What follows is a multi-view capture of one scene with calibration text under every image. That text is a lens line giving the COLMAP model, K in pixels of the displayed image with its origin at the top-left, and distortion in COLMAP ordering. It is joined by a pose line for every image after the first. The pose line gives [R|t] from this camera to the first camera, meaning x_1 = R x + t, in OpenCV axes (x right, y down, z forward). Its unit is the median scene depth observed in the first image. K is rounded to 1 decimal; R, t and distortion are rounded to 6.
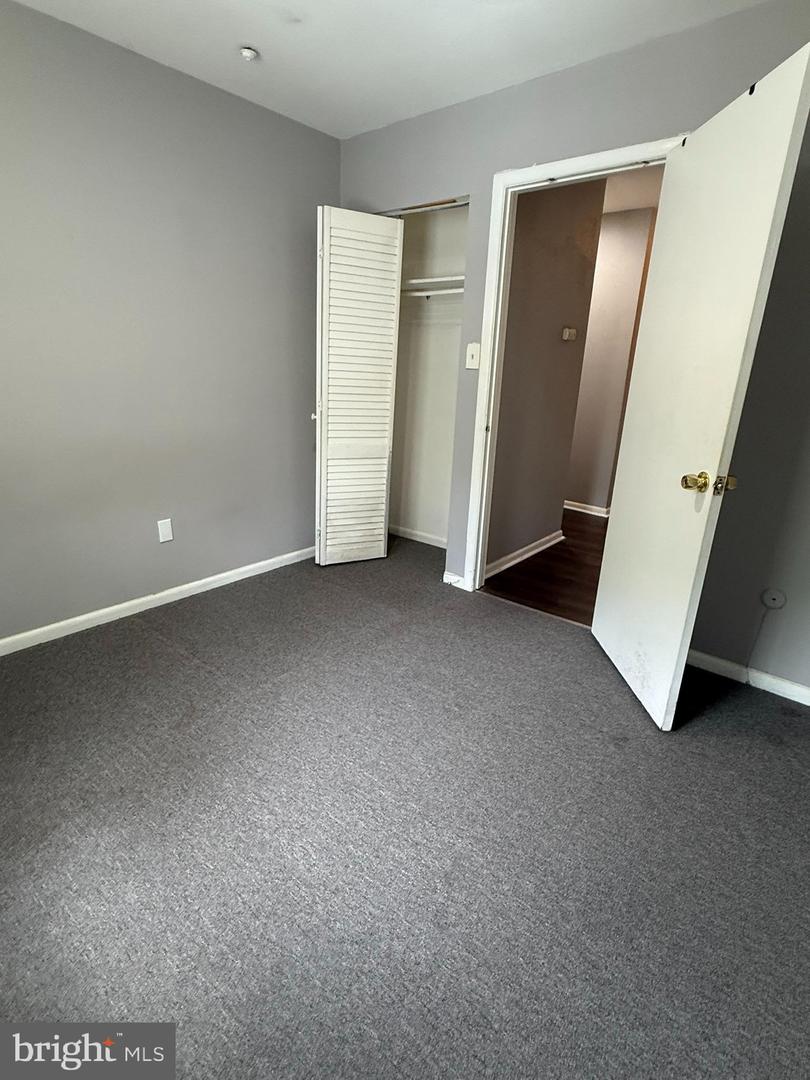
lens RADIAL K [[539.3, 0, 406.4], [0, 539.3, 537.5], [0, 0, 1]] dist [-0.001613, 0.001041]
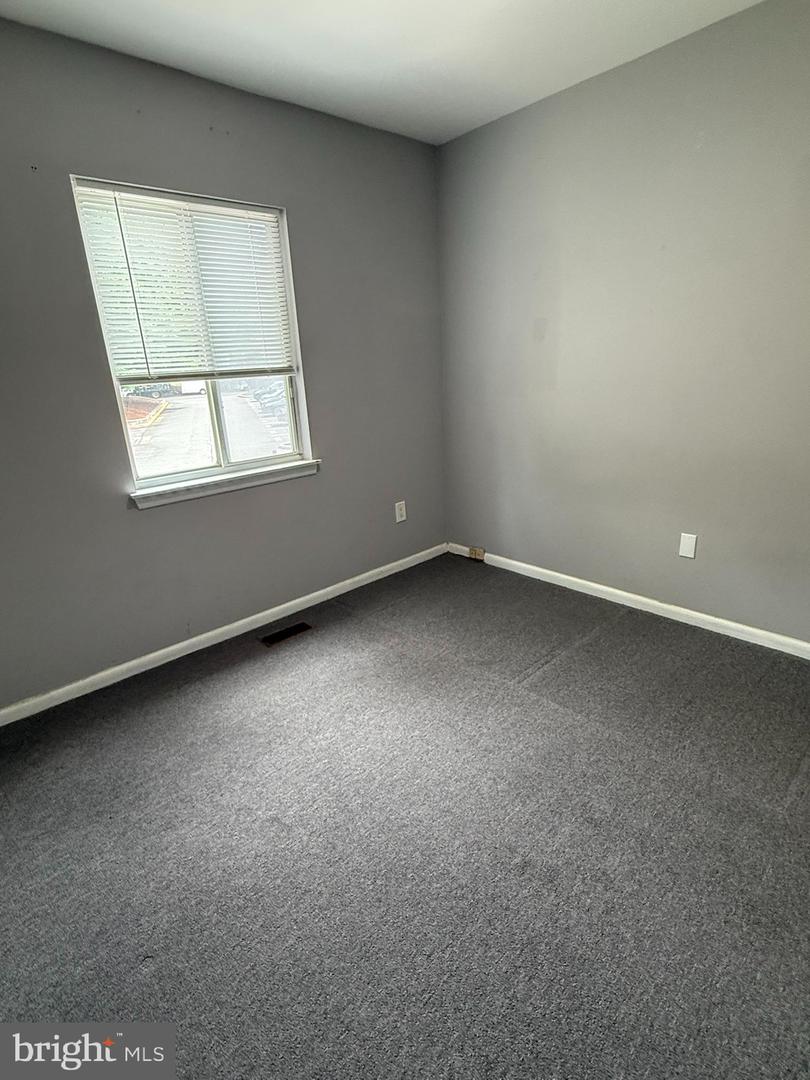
lens RADIAL K [[539.3, 0, 404.7], [0, 539.3, 544.3], [0, 0, 1]] dist [-0.001613, 0.001041]
pose [[-0.118368, 0.302118, -0.945893, 0.496413], [-0.266691, 0.907917, 0.323362, -0.189016], [0.956486, 0.290537, -0.026896, 0.572245]]
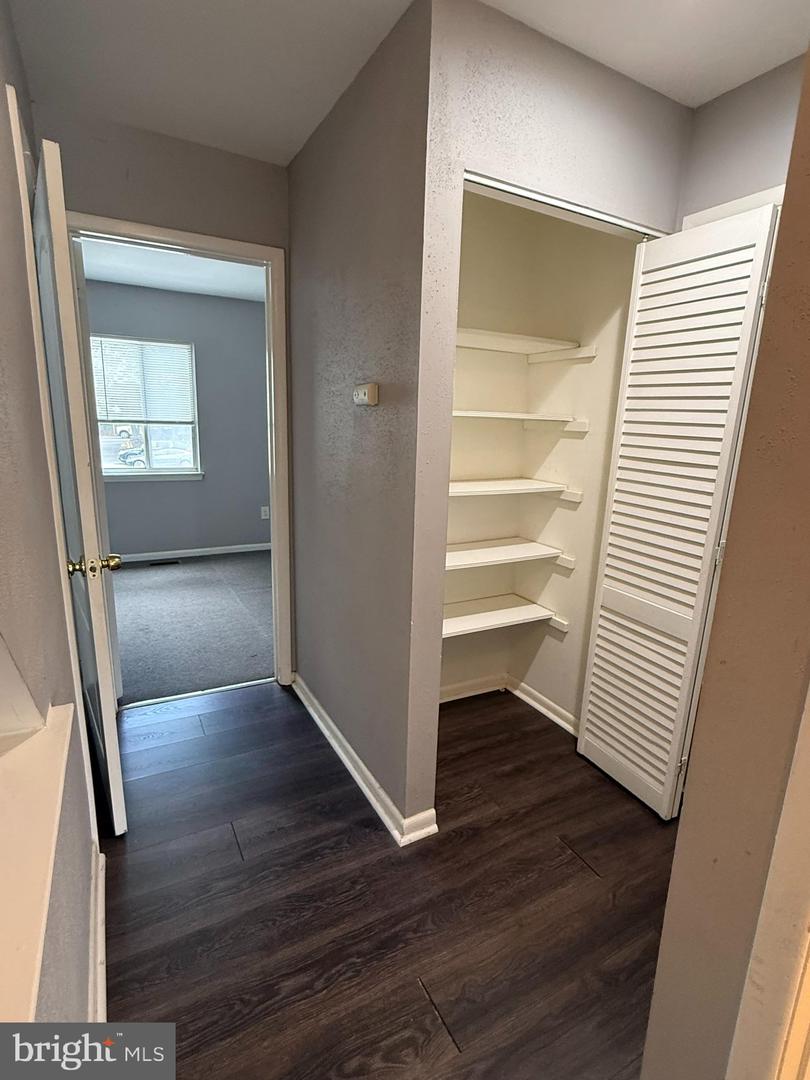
lens RADIAL K [[539.3, 0, 406.0], [0, 539.3, 543.1], [0, 0, 1]] dist [-0.001613, 0.001041]
pose [[-0.355759, 0.161630, -0.920495, 1.069642], [-0.343922, 0.893174, 0.289754, -0.573042], [0.868995, 0.419661, -0.262167, 1.692257]]
